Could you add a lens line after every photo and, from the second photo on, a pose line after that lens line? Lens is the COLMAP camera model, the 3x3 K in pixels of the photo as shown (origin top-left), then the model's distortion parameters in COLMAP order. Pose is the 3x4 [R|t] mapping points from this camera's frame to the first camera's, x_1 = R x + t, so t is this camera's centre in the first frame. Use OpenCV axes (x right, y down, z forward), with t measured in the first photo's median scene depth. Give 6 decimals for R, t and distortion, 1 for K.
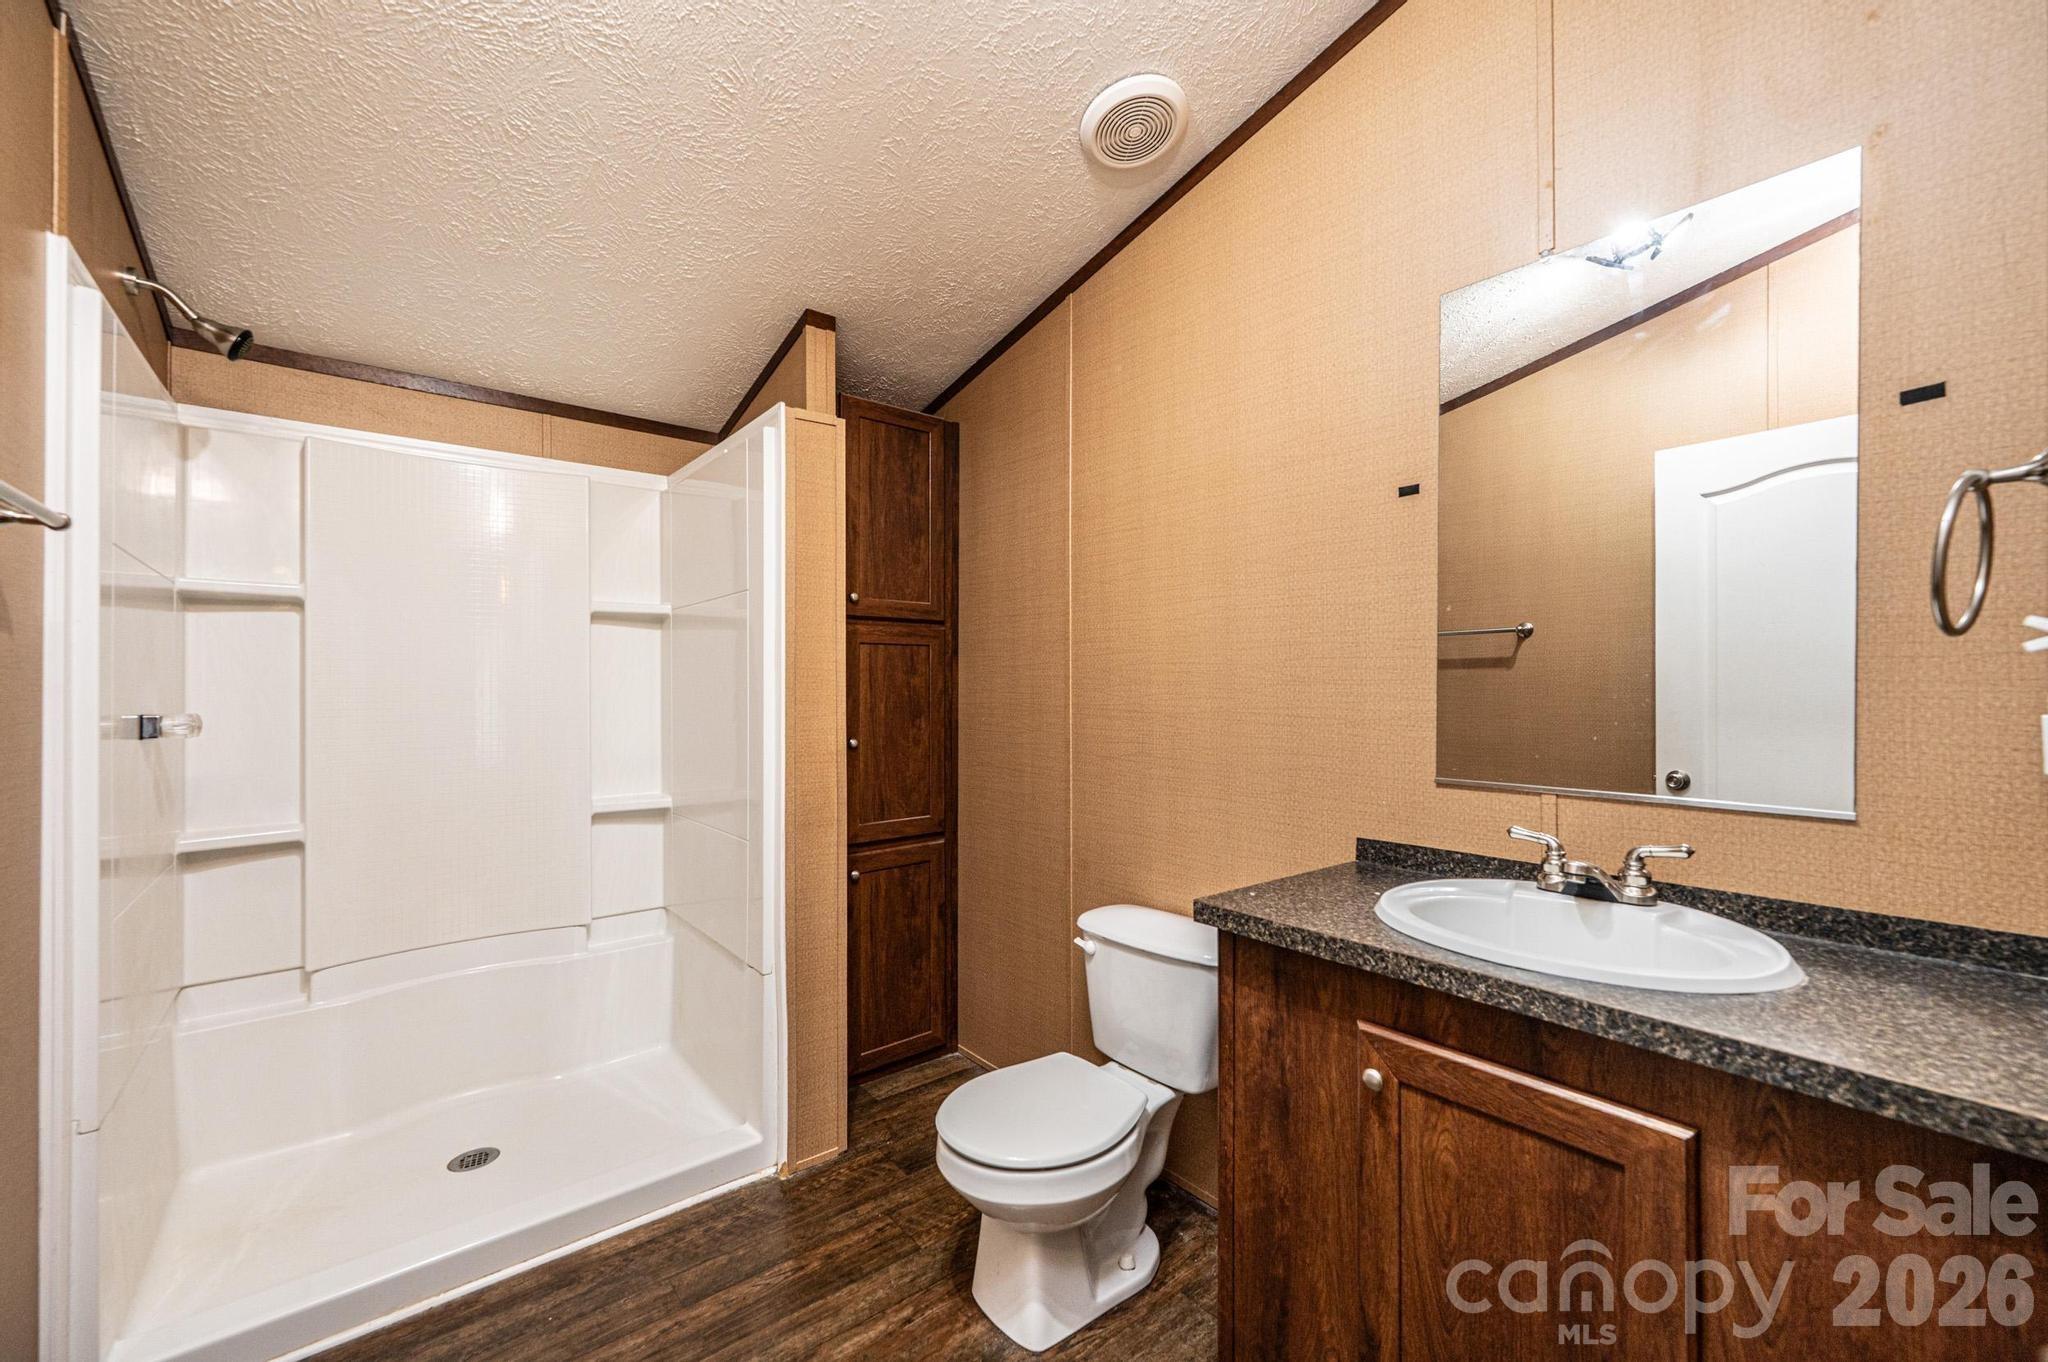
lens RADIAL K [[816.7, 0, 1041.5], [0, 816.7, 666.8], [0, 0, 1]] dist [0.000641, 0.000137]
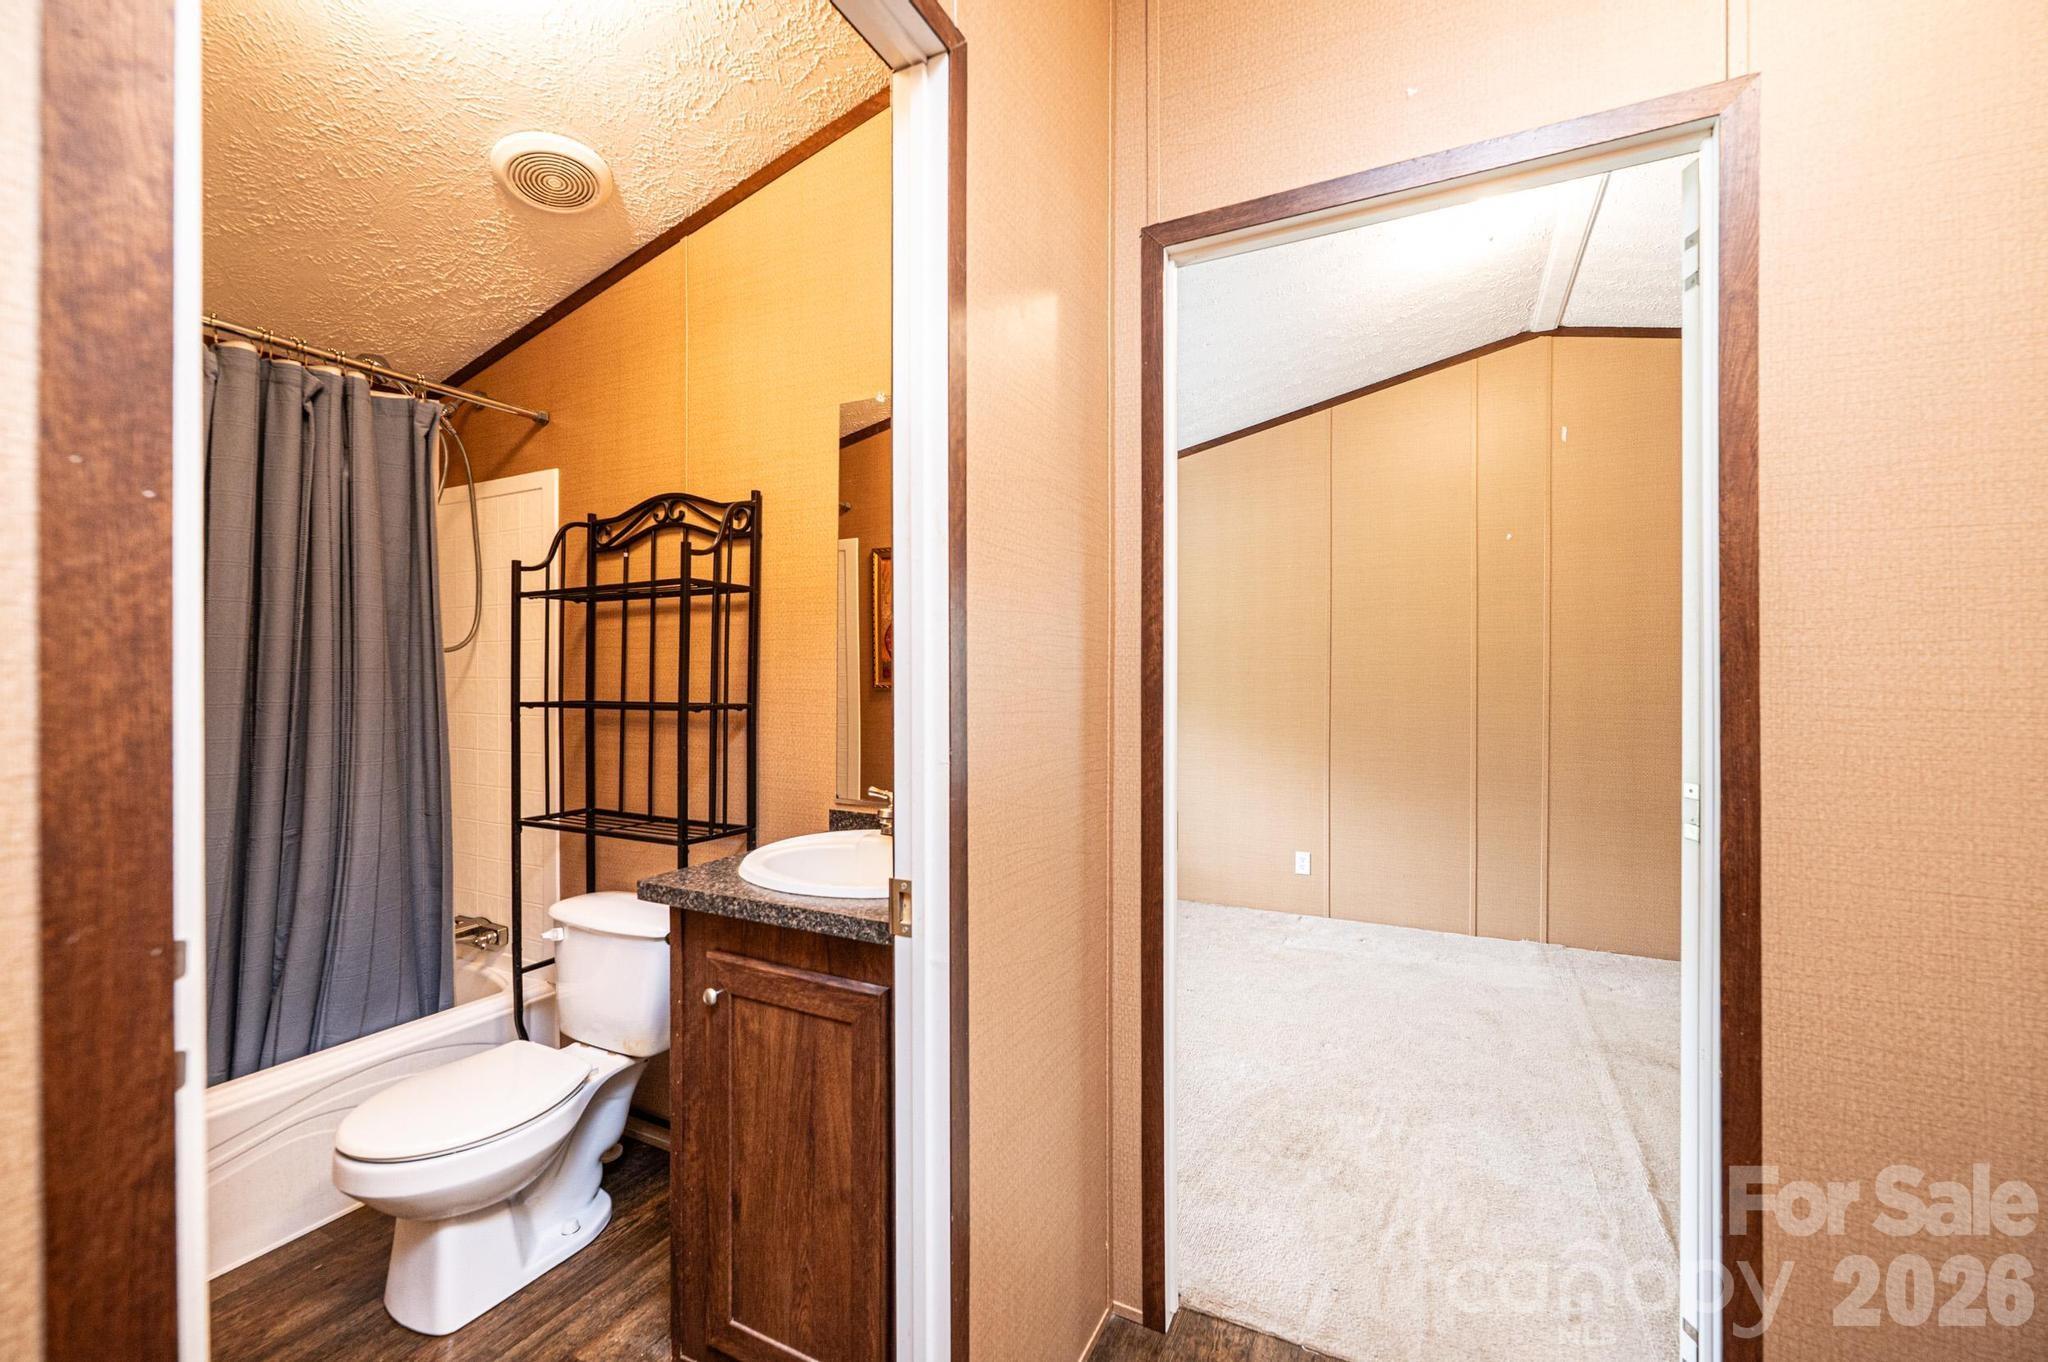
lens RADIAL K [[816.7, 0, 1024.9], [0, 816.7, 681.8], [0, 0, 1]] dist [0.000641, 0.000137]
pose [[0.909109, 0.012331, 0.416375, 0.187331], [-0.019826, 0.999710, 0.013681, -0.007205], [-0.416086, -0.020692, 0.909090, -0.203447]]
